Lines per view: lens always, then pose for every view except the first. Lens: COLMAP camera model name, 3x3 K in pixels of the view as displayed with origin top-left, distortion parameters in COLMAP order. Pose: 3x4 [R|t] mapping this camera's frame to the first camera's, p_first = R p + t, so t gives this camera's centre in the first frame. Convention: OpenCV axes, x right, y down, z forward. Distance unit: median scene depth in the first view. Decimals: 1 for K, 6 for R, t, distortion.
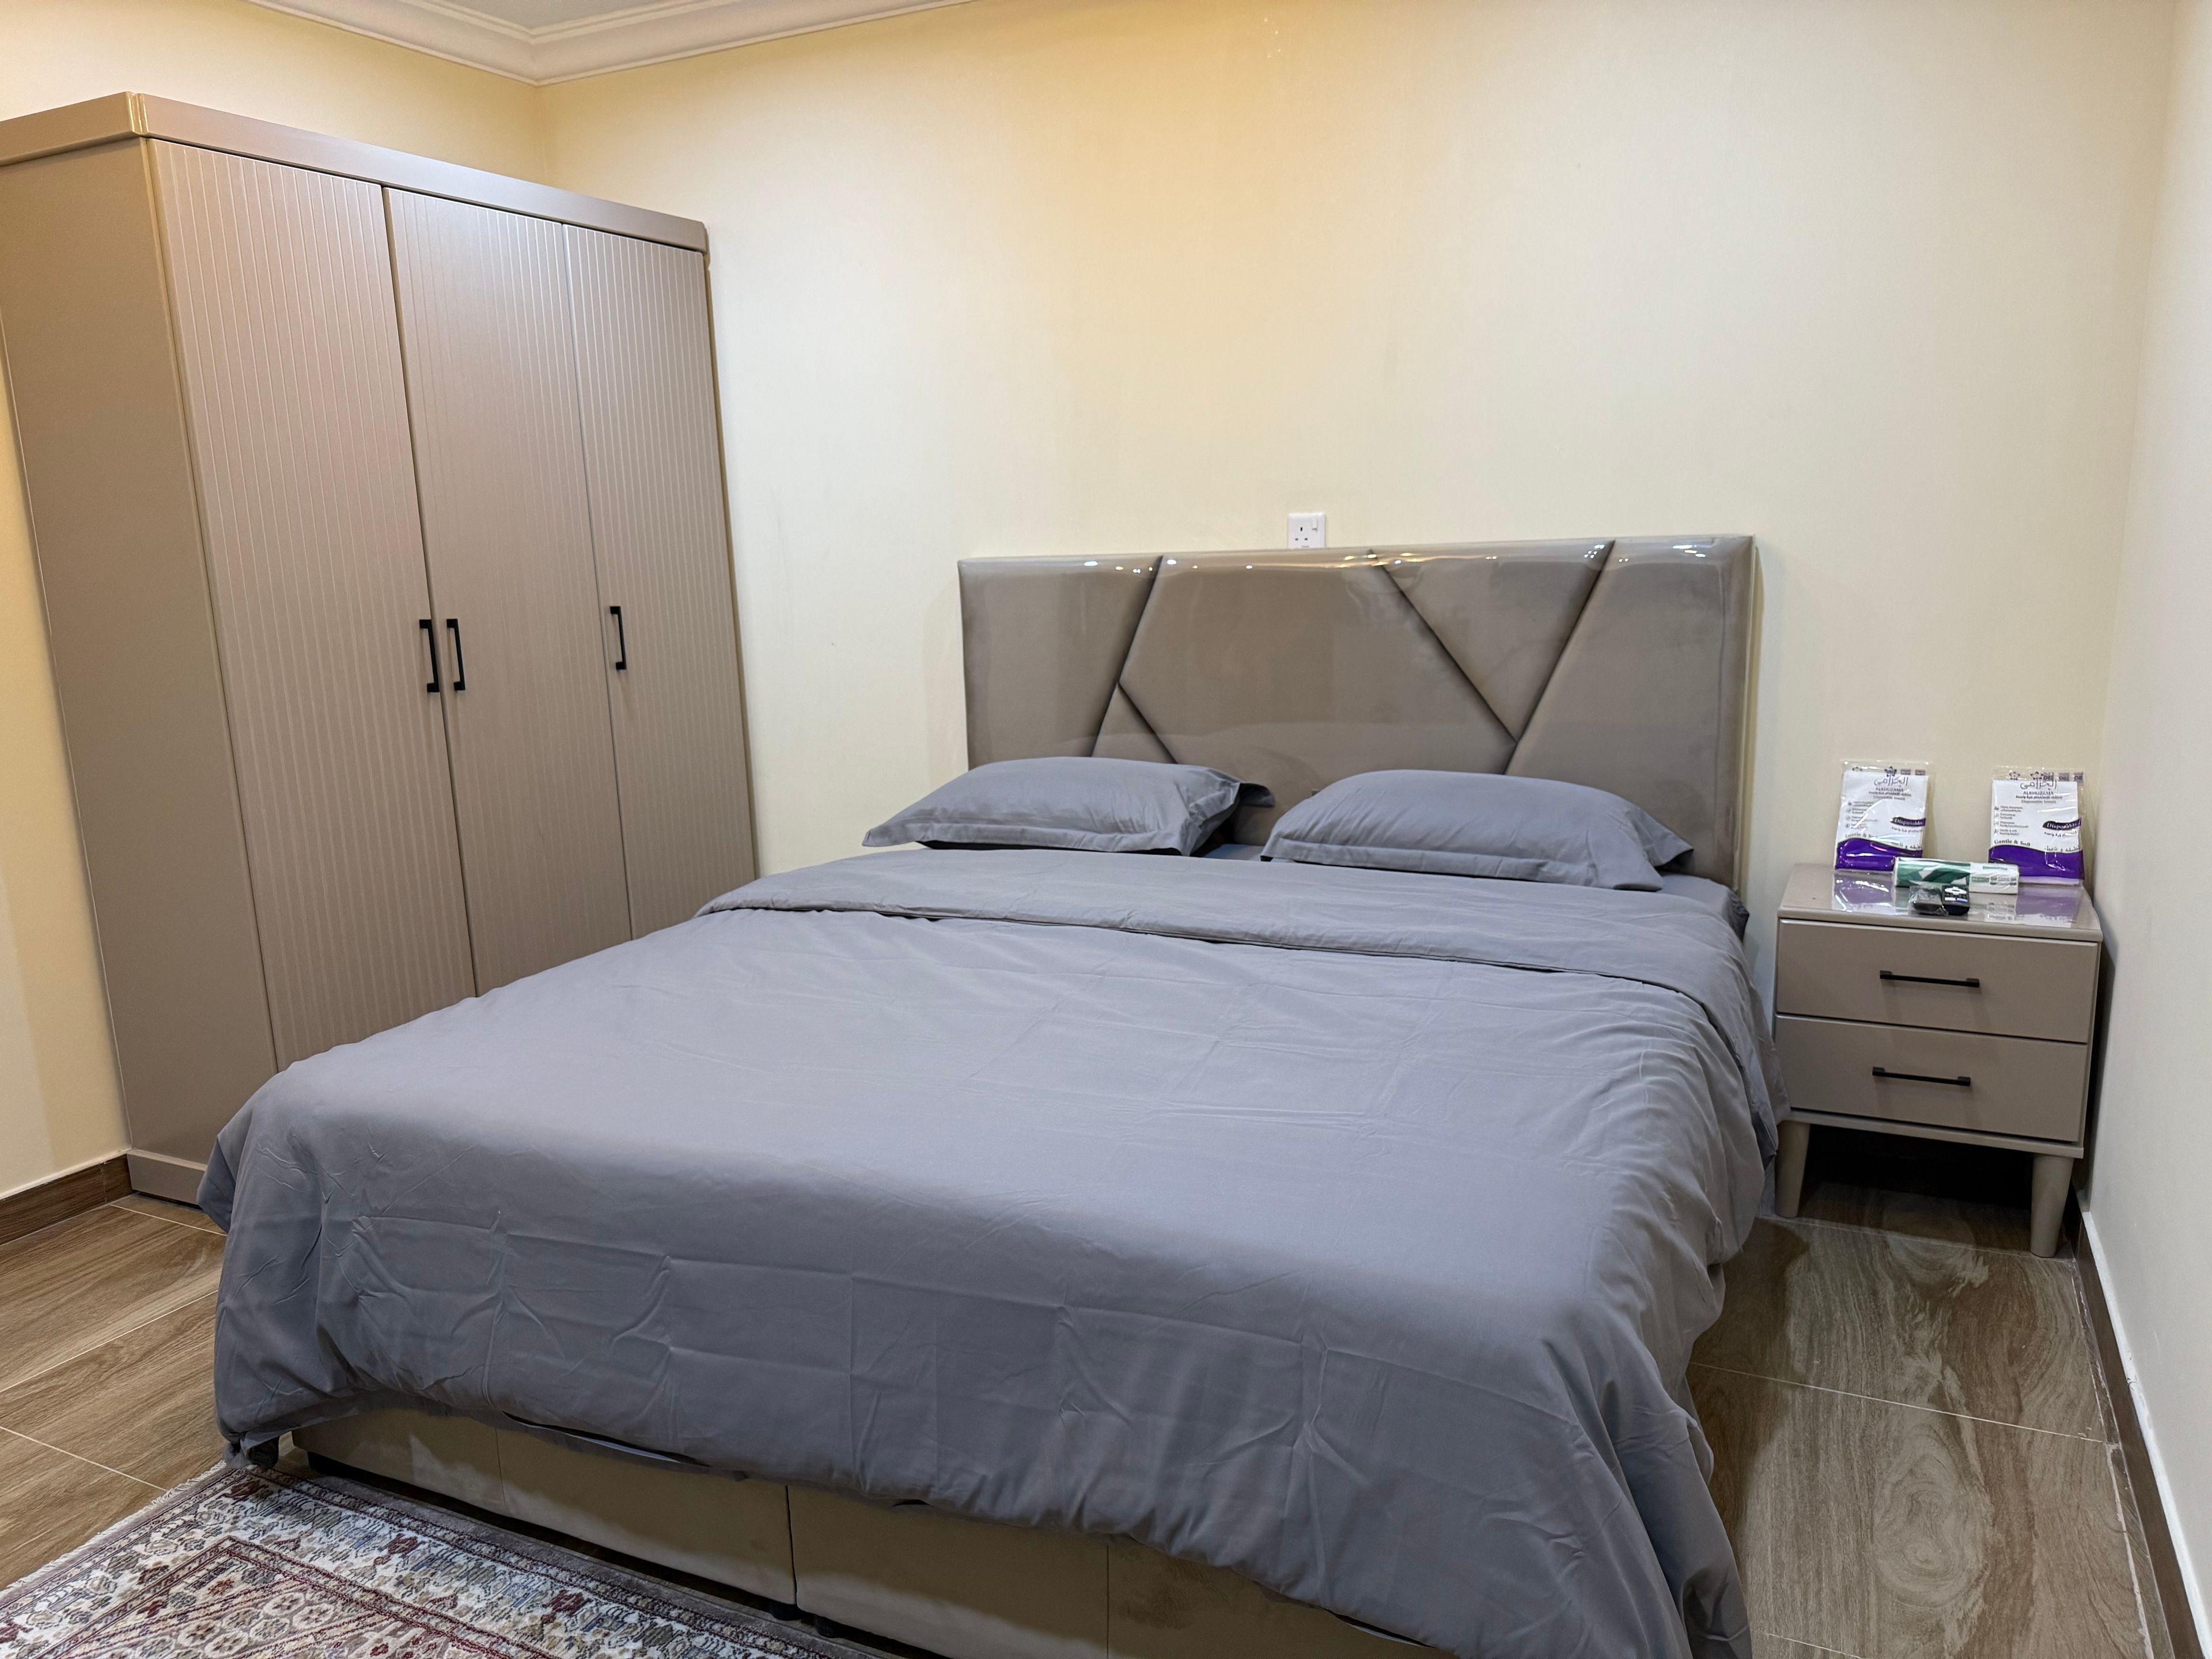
lens RADIAL K [[1559.7, 0, 1098.5], [0, 1559.7, 826.5], [0, 0, 1]] dist [0.024636, -0.027459]
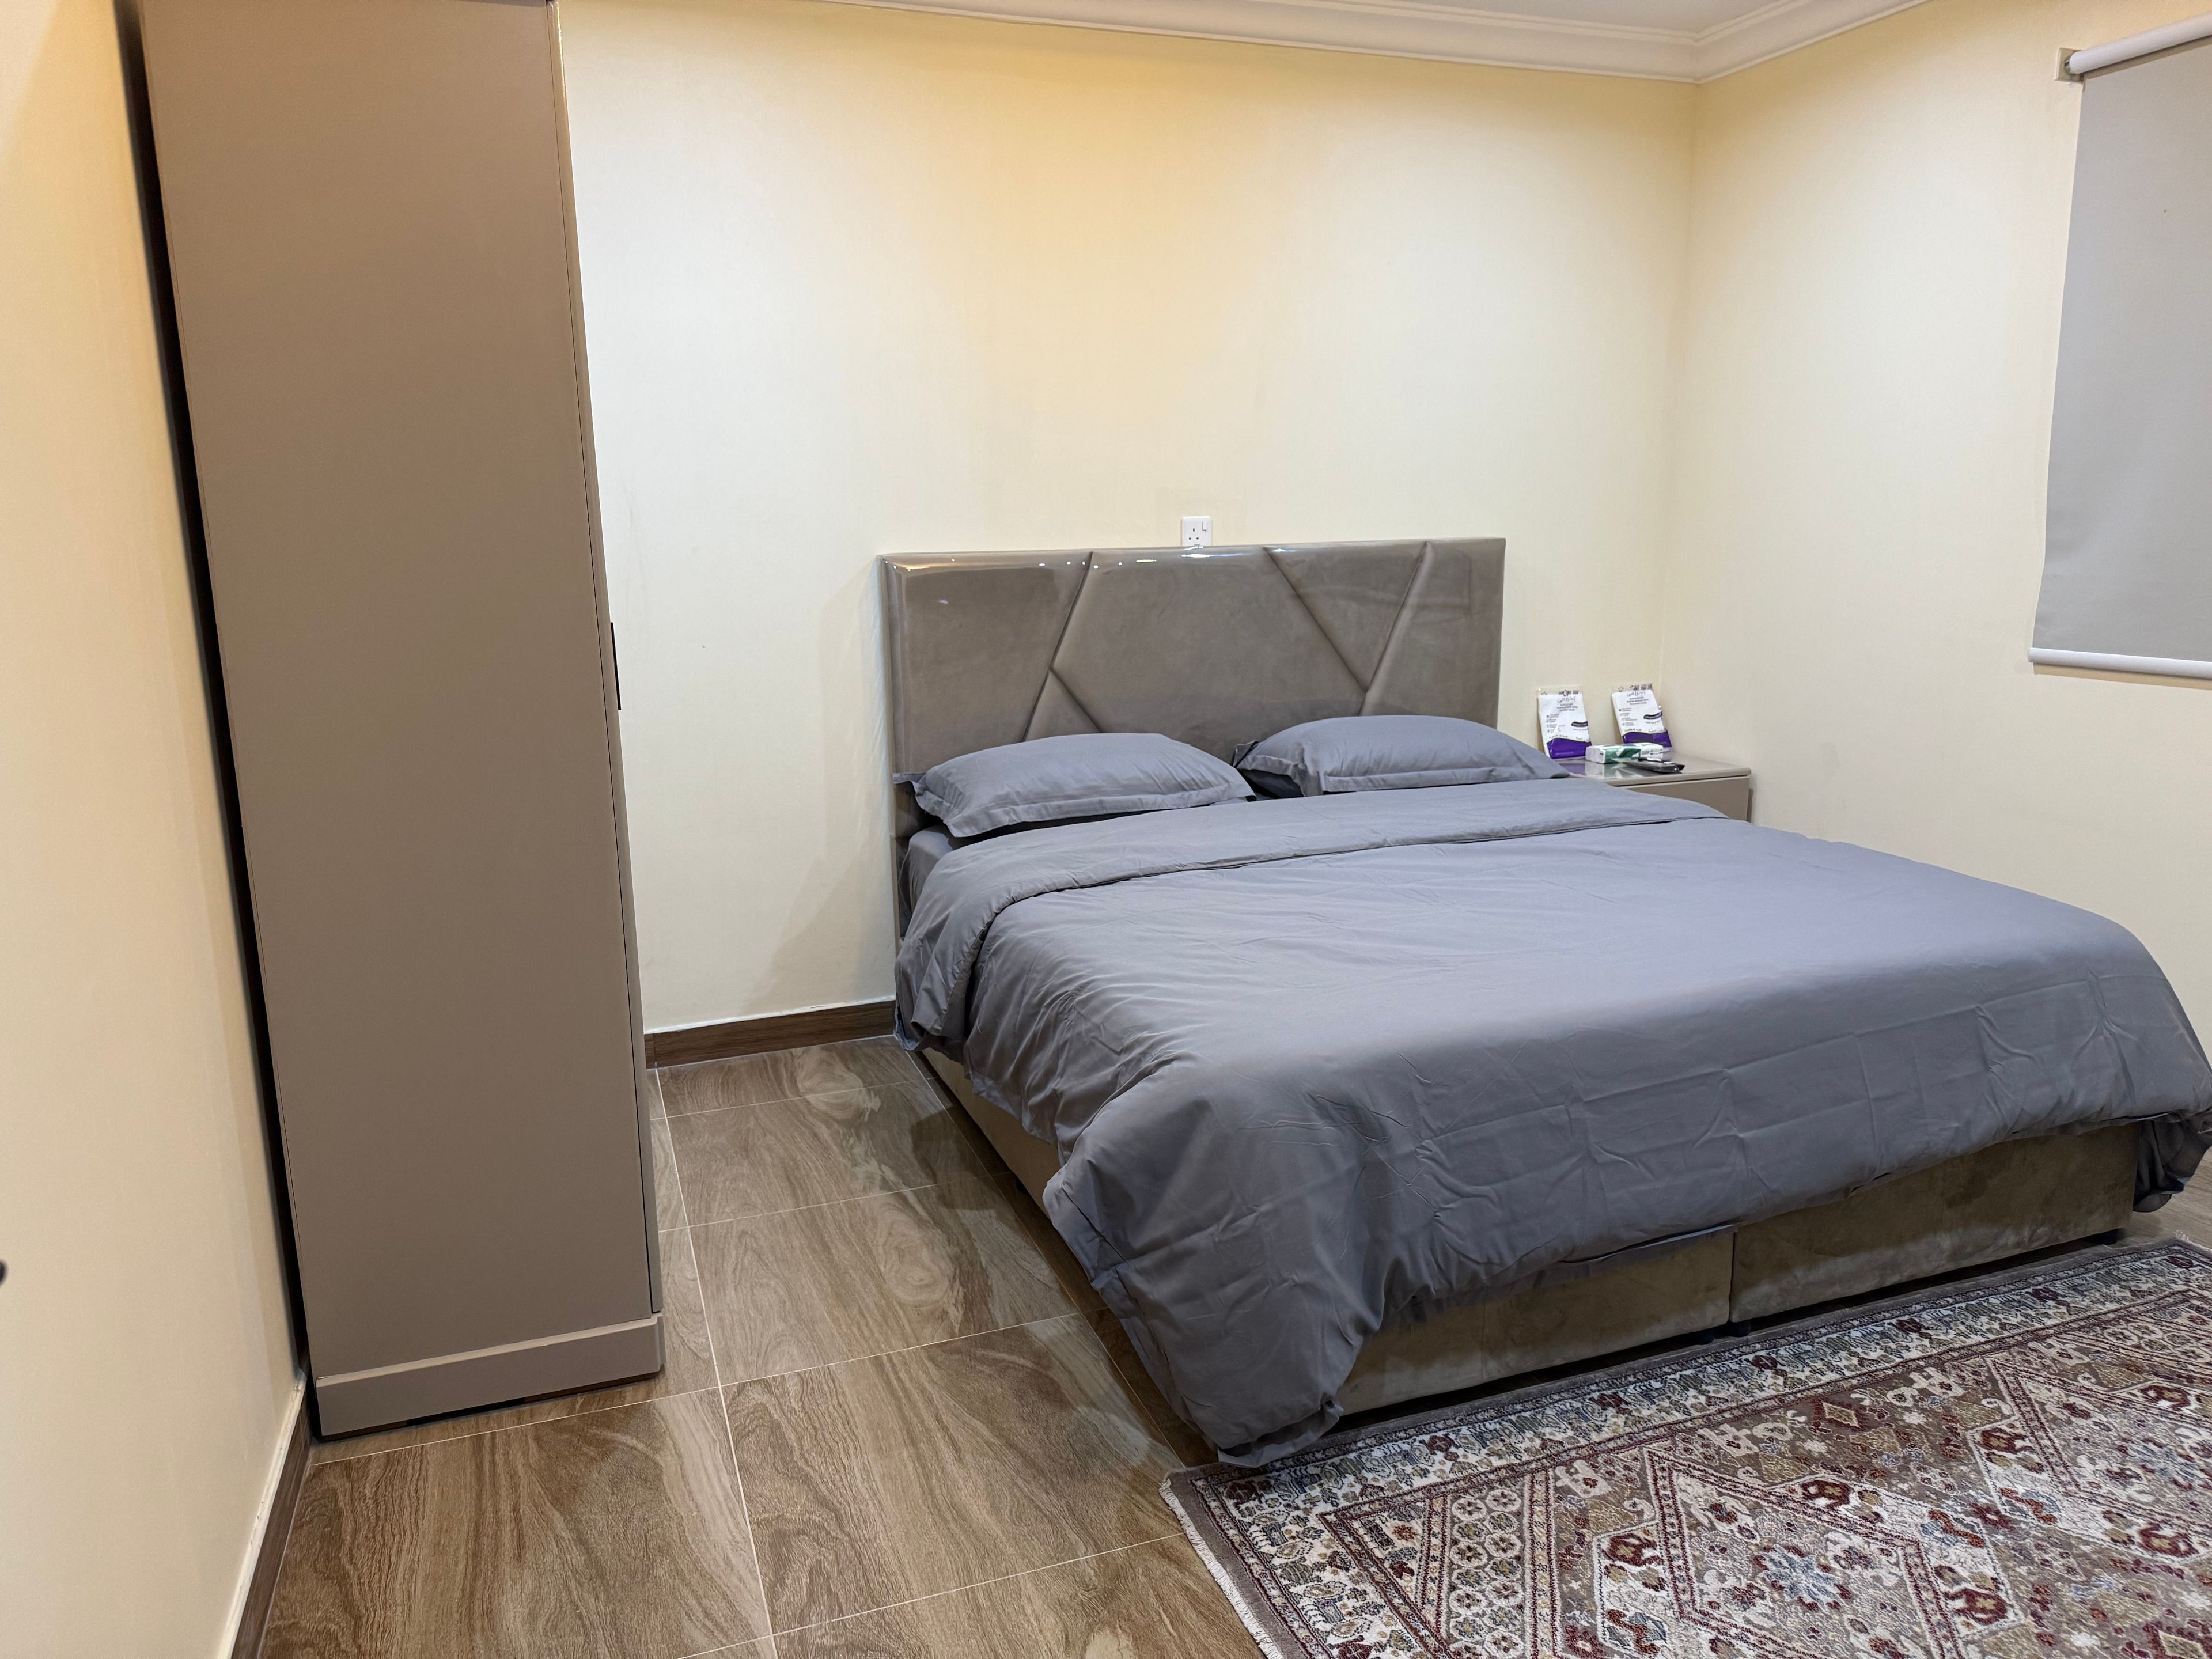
lens RADIAL K [[1559.7, 0, 1098.5], [0, 1559.7, 826.5], [0, 0, 1]] dist [0.024636, -0.027459]
pose [[0.697468, -0.119868, 0.706519, -0.942260], [0.129738, 0.990741, 0.040014, -0.027207], [-0.704774, 0.063754, 0.706562, 0.266629]]
